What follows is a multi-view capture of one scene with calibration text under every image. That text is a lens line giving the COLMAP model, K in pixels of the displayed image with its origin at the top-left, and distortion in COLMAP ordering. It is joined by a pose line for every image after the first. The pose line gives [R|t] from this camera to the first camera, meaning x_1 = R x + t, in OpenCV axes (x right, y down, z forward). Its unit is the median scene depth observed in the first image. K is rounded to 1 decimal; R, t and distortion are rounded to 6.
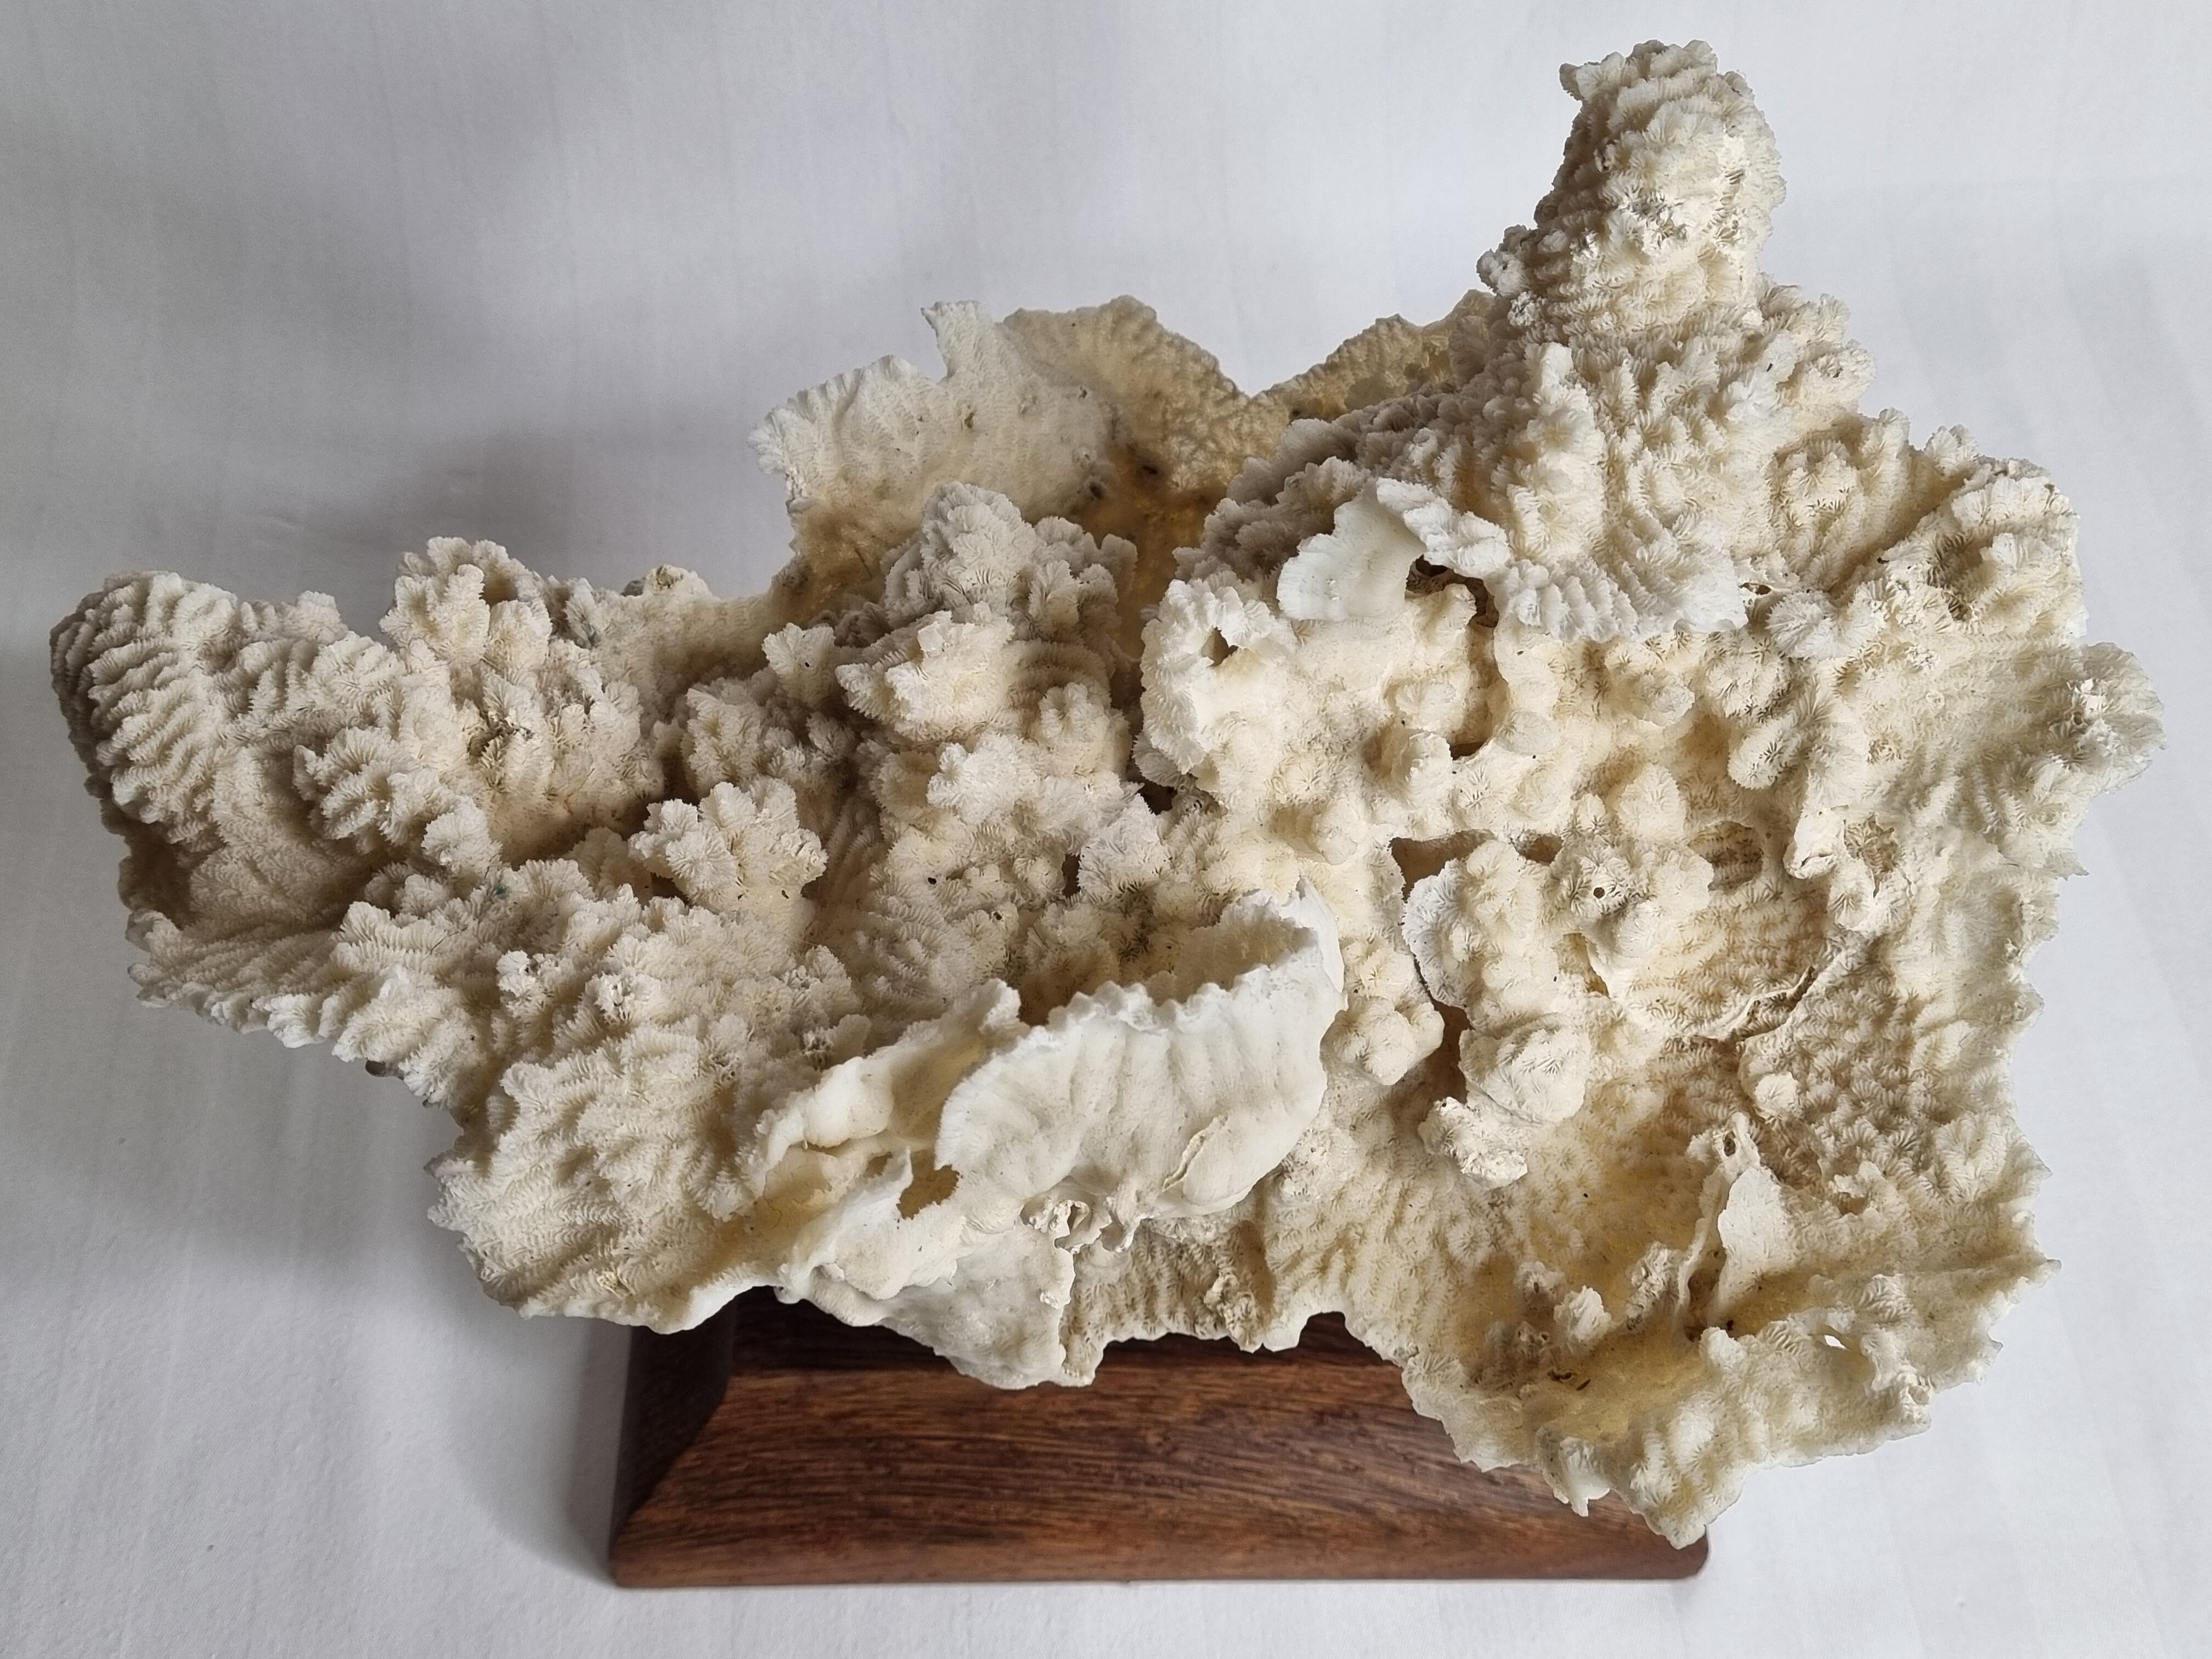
lens RADIAL K [[2409.7, 0, 1085.3], [0, 2409.7, 751.4], [0, 0, 1]] dist [0.003295, 0.000000]
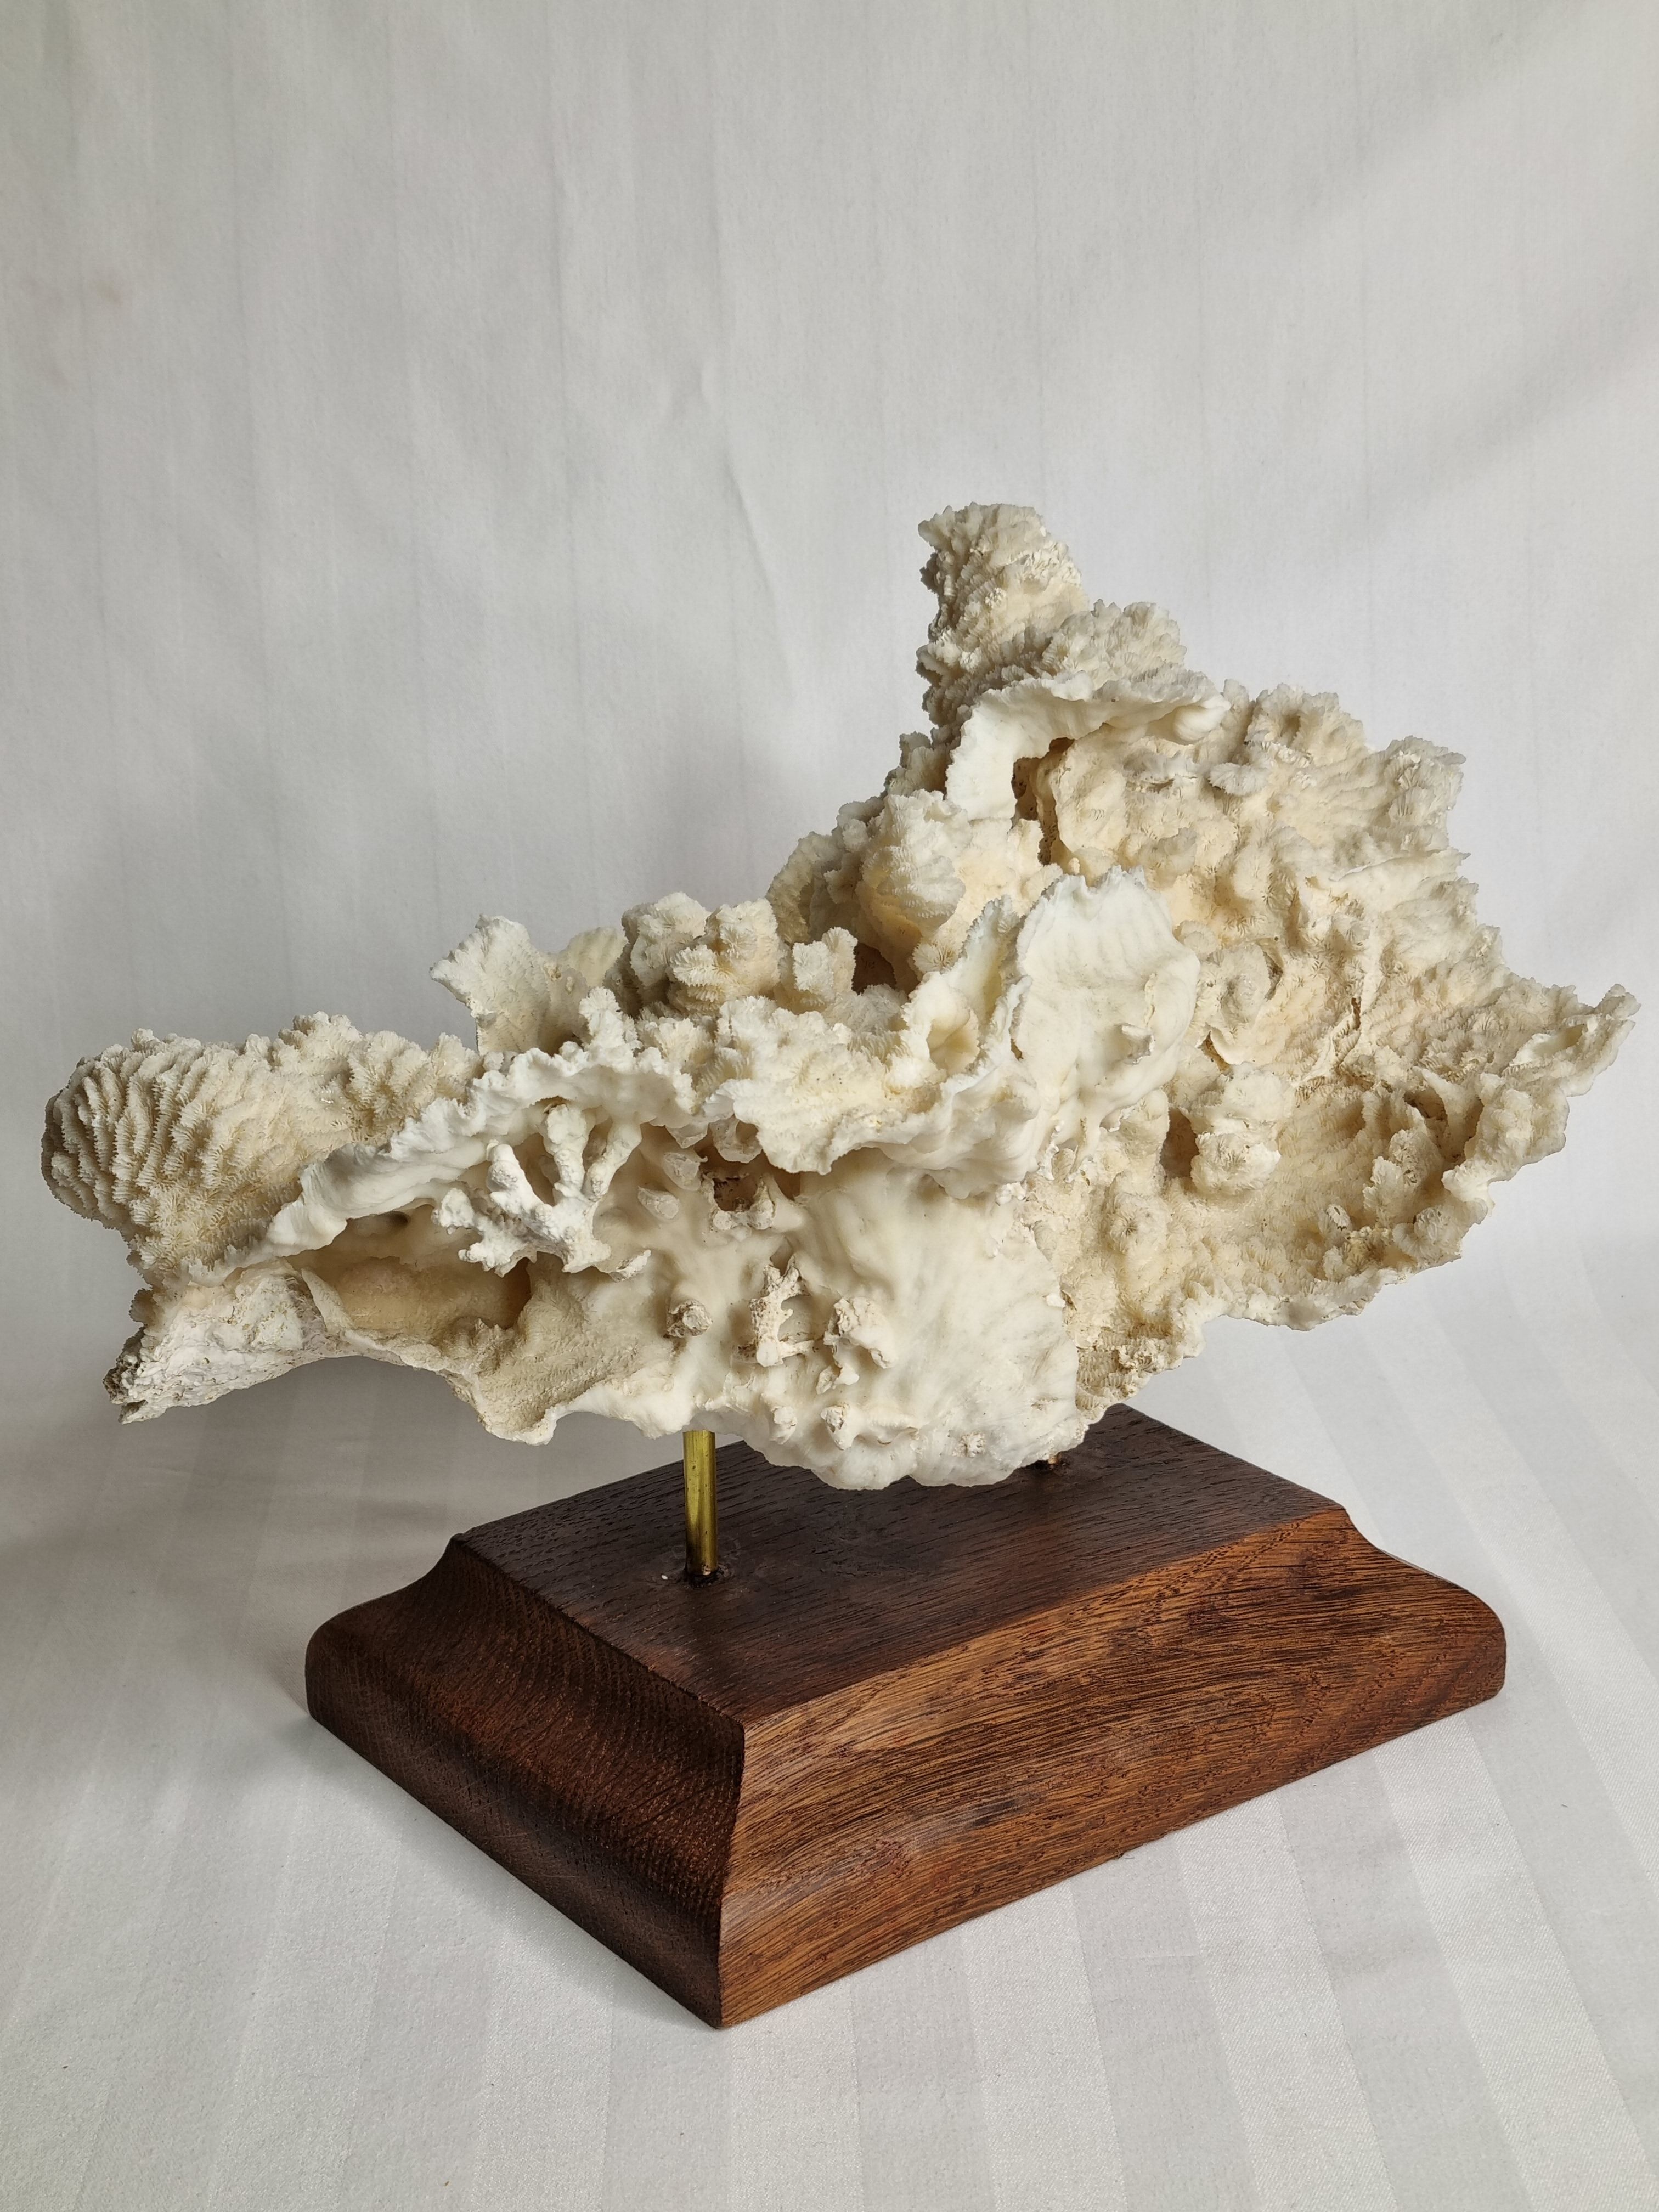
lens RADIAL K [[3336.4, 0, 752.8], [0, 3336.4, 1097.7], [0, 0, 1]] dist [0.054742, 0.000000]
pose [[0.828162, -0.207886, 0.520510, -0.995604], [0.469062, 0.765404, -0.440611, 0.815525], [-0.306803, 0.609049, 0.731390, -0.268134]]
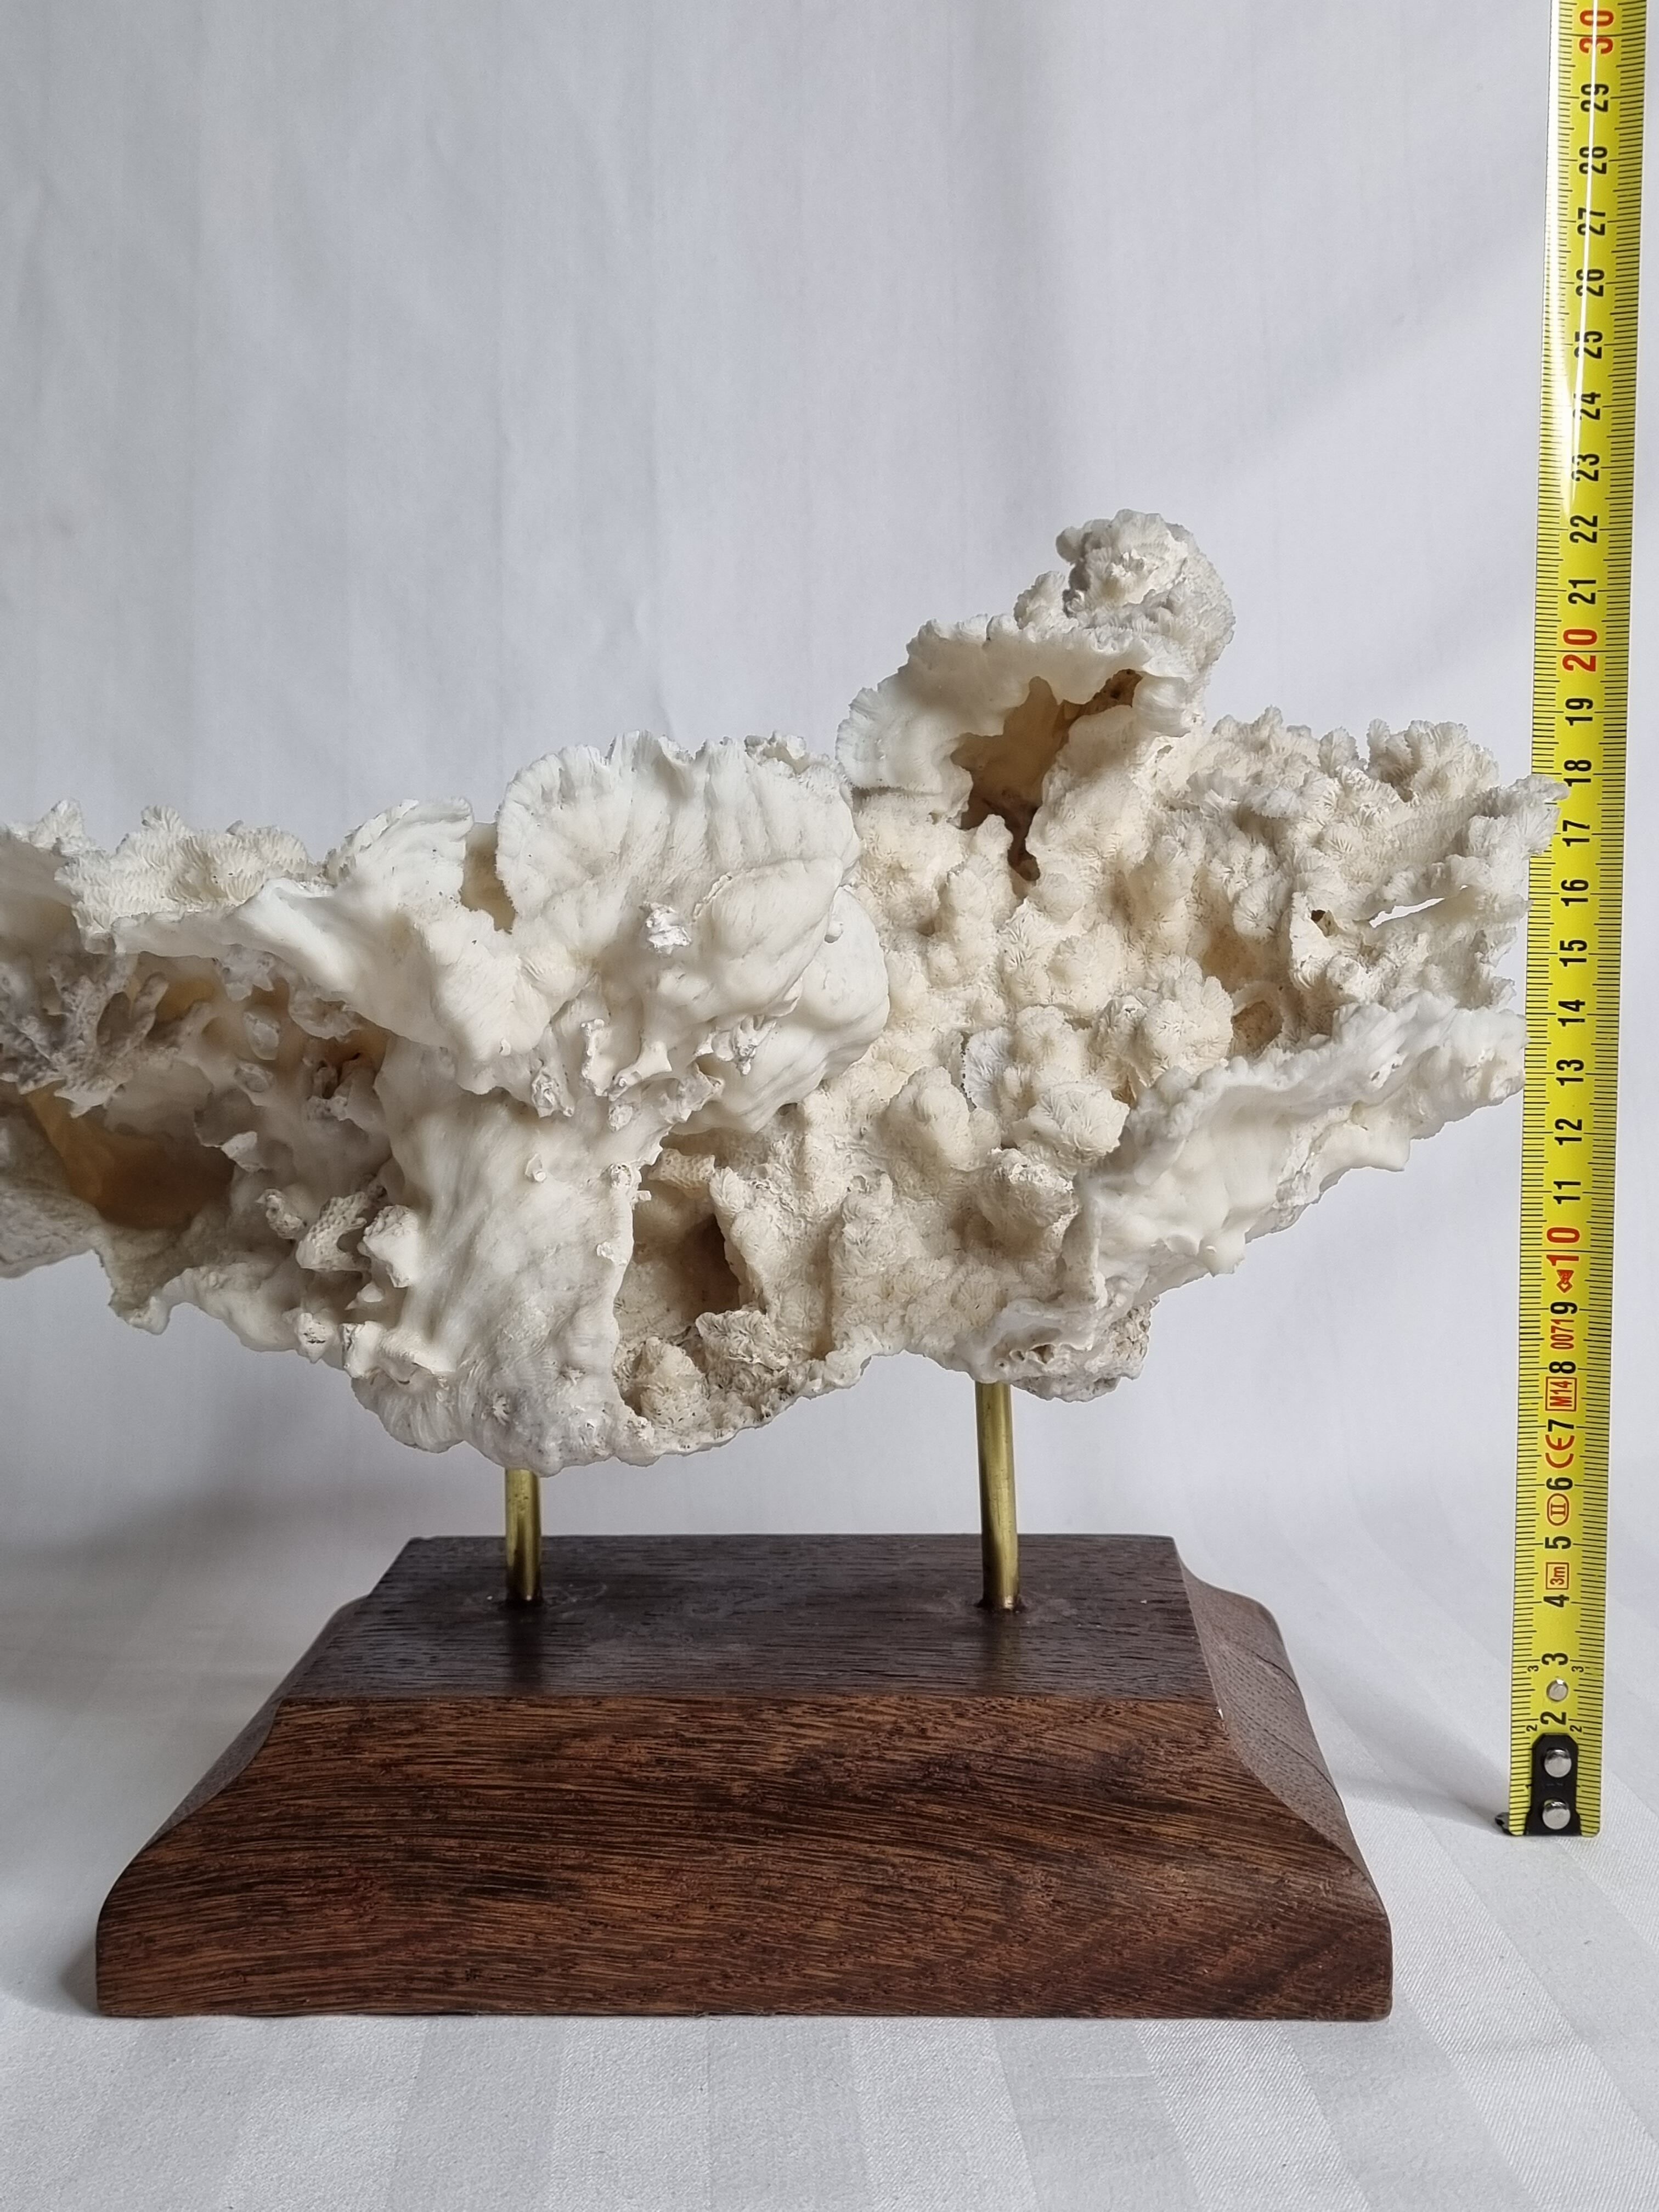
lens RADIAL K [[2591.1, 0, 867.9], [0, 2591.1, 1154.0], [0, 0, 1]] dist [0.011995, 0.000000]
pose [[0.999072, -0.005485, -0.042716, 0.141275], [-0.027036, 0.692190, -0.721208, 0.970765], [0.033523, 0.721694, 0.691400, 0.207105]]
